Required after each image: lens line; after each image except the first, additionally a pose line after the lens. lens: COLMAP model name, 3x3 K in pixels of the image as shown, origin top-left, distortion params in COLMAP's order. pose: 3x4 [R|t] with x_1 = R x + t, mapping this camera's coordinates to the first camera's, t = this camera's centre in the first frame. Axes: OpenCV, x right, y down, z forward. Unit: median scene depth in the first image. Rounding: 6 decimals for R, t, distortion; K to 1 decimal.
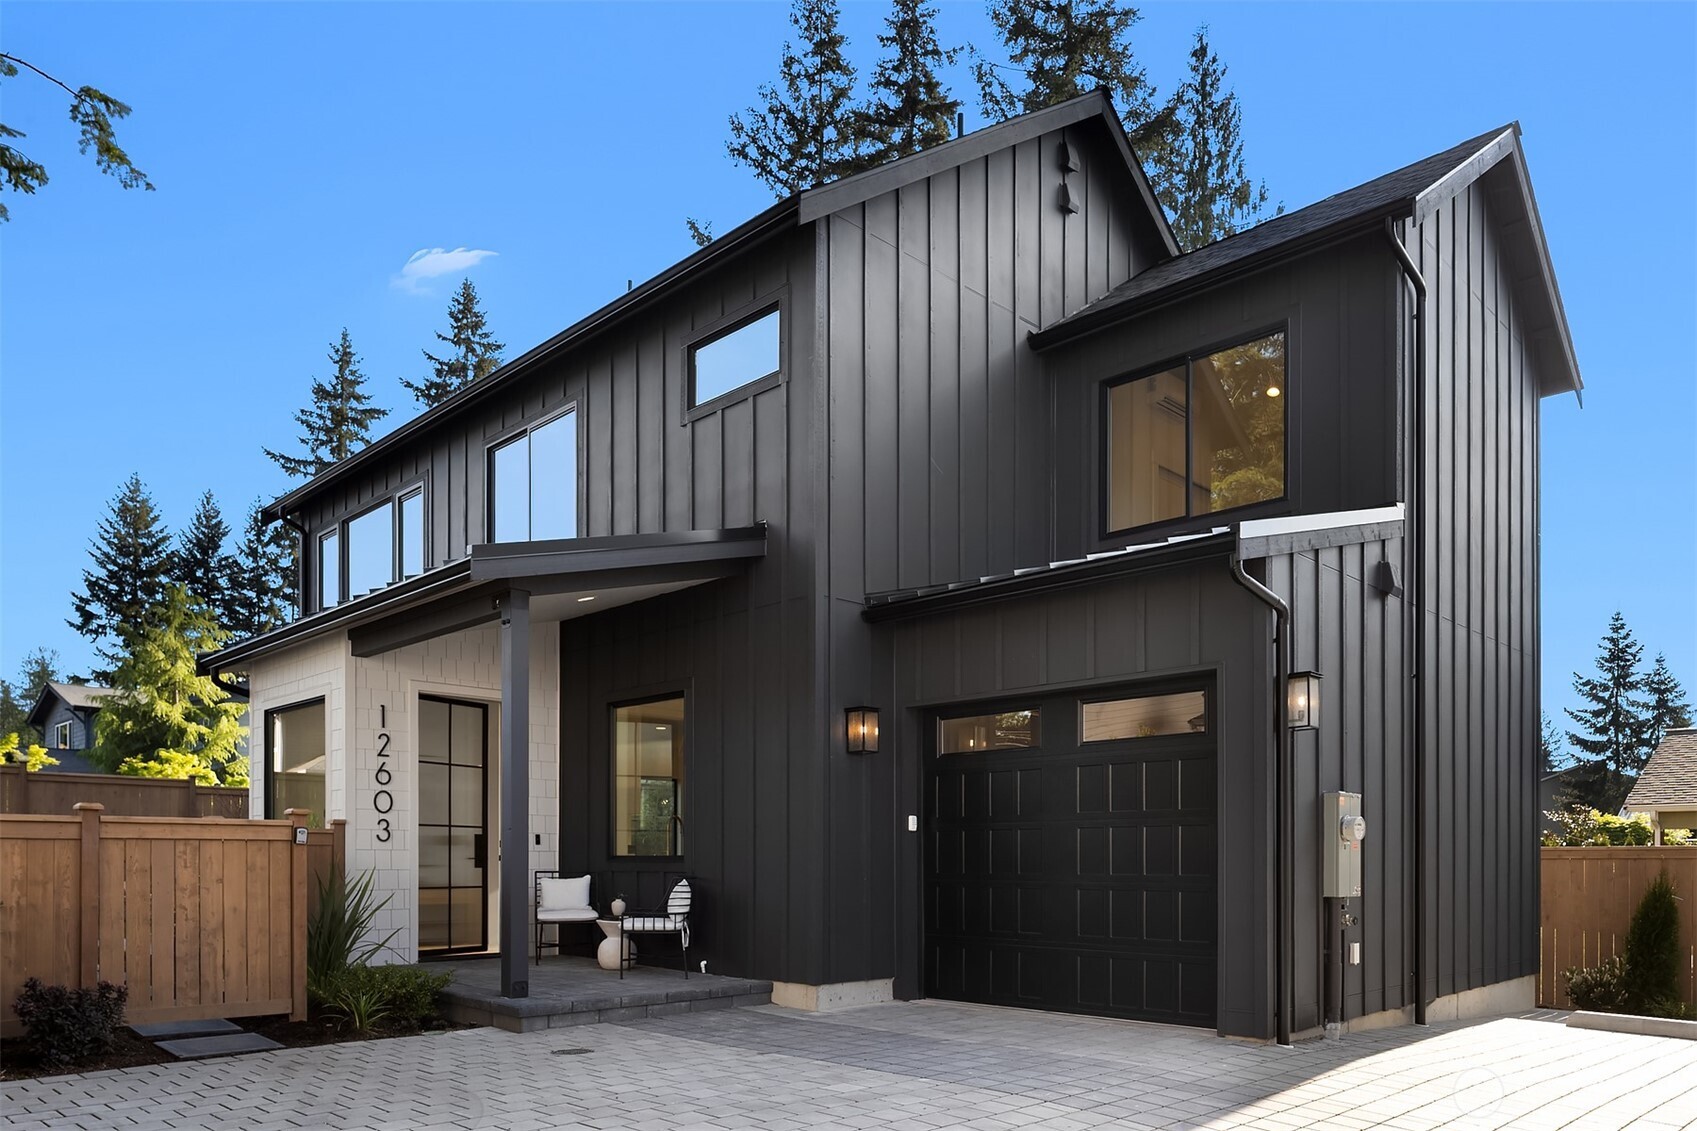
lens RADIAL K [[1202.6, 0, 850.3], [0, 1202.6, 645.9], [0, 0, 1]] dist [-0.000270, 0.002731]
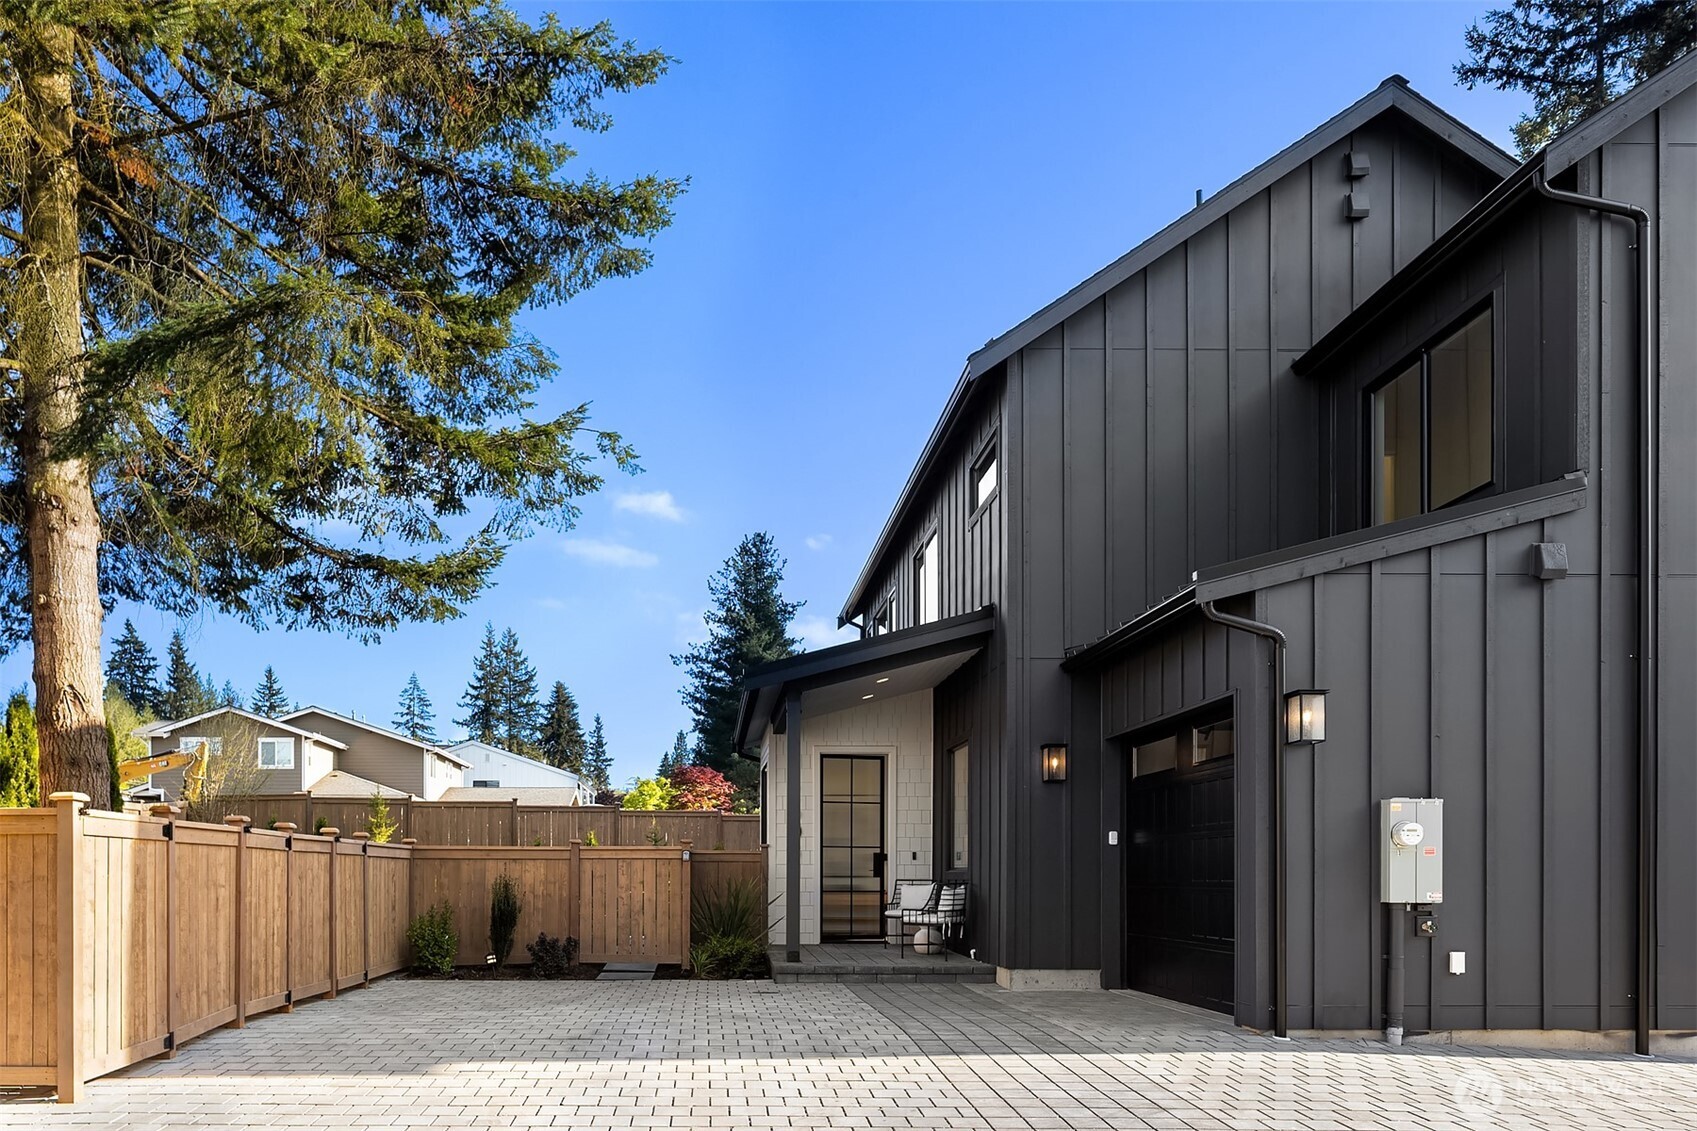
lens RADIAL K [[1172.8, 0, 729.5], [0, 1172.8, 521.8], [0, 0, 1]] dist [-0.003167, 0.001618]
pose [[0.706866, -0.205728, -0.676769, 0.662014], [0.123528, 0.977971, -0.168267, -0.012015], [0.696478, 0.035342, 0.716708, -0.120181]]
